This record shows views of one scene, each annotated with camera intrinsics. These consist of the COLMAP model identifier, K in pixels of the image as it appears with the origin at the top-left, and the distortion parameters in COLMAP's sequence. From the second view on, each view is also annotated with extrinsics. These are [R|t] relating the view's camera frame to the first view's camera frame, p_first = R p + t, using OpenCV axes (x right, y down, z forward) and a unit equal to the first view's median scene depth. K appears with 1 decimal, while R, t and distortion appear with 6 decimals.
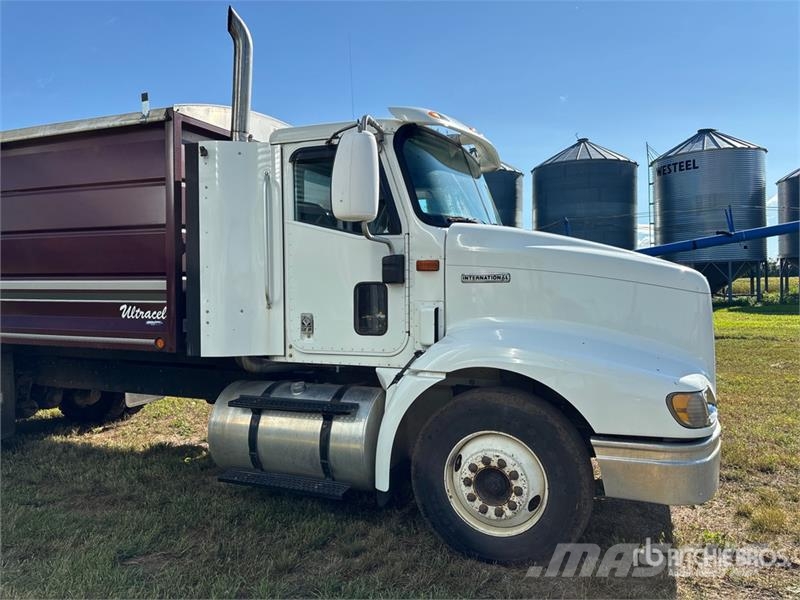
lens RADIAL K [[607.2, 0, 400.0], [0, 607.2, 300.0], [0, 0, 1]] dist [0.024470, -0.002425]
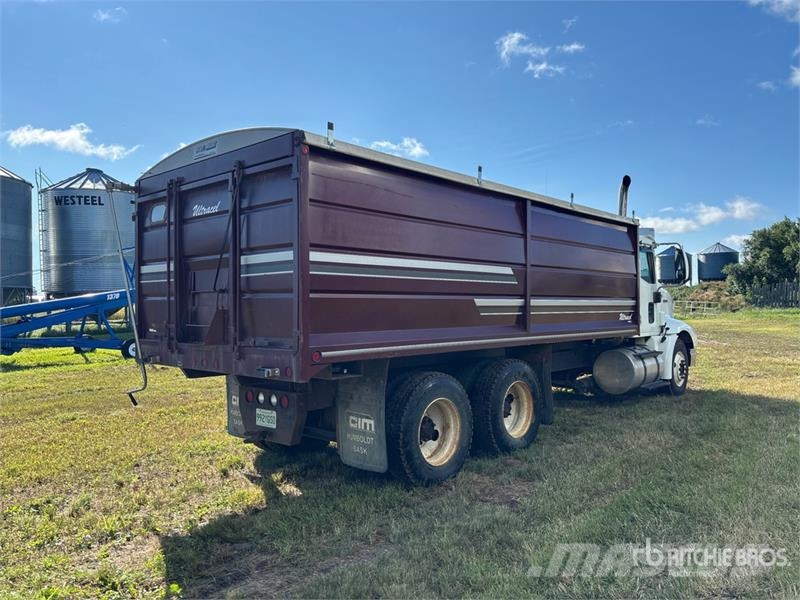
lens RADIAL K [[607.2, 0, 400.0], [0, 607.2, 300.0], [0, 0, 1]] dist [0.024470, -0.002425]
pose [[0.331162, 0.013107, 0.943483, -2.739570], [0.033686, 0.999102, -0.025704, -0.008042], [-0.942972, 0.040295, 0.330423, 1.122722]]
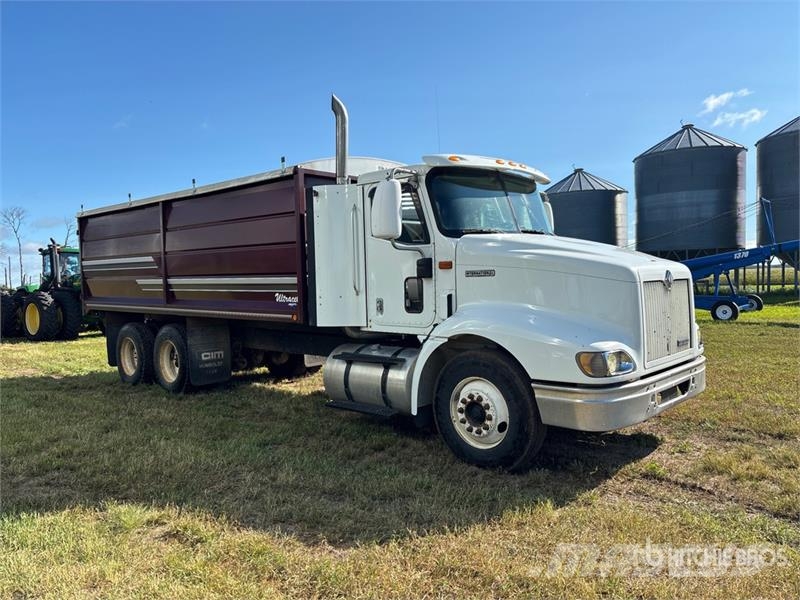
lens RADIAL K [[611.1, 0, 380.8], [0, 611.1, 298.8], [0, 0, 1]] dist [0.119599, 0.000770]
pose [[0.928762, -0.005710, -0.370634, 0.411958], [0.016126, 0.999557, 0.025011, -0.013910], [0.370327, -0.029206, 0.928442, -0.393259]]
